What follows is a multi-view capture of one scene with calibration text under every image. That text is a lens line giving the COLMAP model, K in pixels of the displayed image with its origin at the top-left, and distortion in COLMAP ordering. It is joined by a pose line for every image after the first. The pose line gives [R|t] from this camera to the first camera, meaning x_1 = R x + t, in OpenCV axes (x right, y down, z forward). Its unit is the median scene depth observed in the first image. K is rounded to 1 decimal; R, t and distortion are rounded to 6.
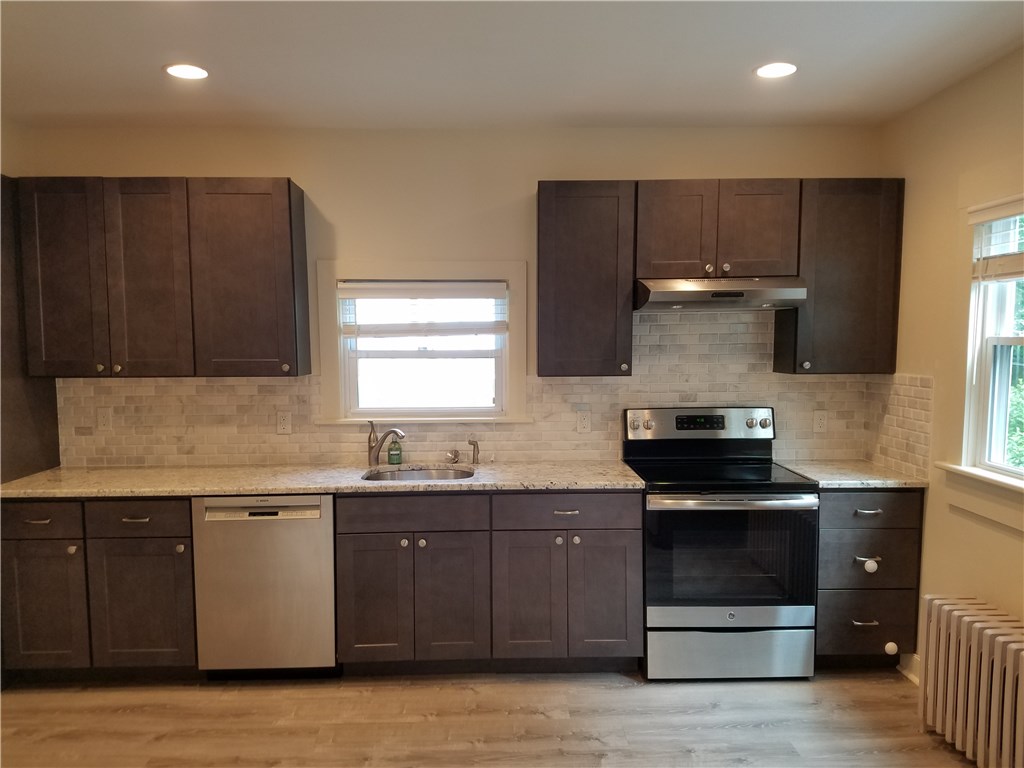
lens RADIAL K [[792.1, 0, 499.1], [0, 792.1, 413.3], [0, 0, 1]] dist [0.075095, -0.122591]
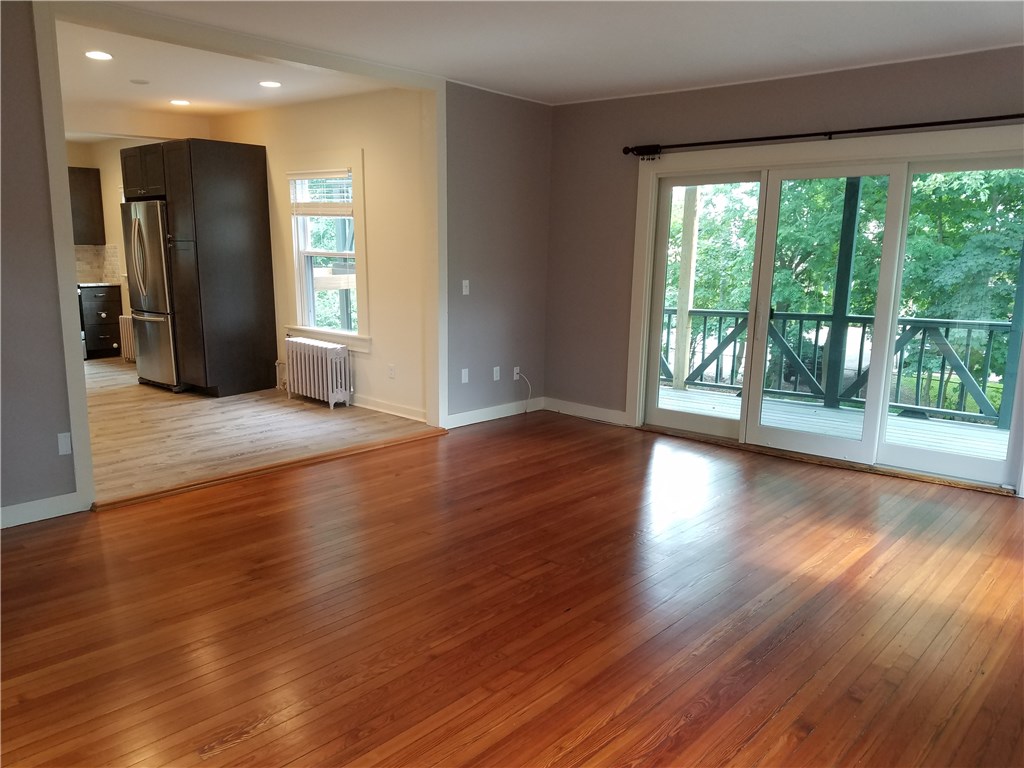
lens RADIAL K [[792.1, 0, 499.1], [0, 792.1, 413.3], [0, 0, 1]] dist [0.075095, -0.122591]
pose [[0.669575, -0.139766, 0.729475, -0.667320], [0.058110, 0.988983, 0.136148, 0.225396], [-0.740467, -0.048772, 0.670320, -1.831280]]
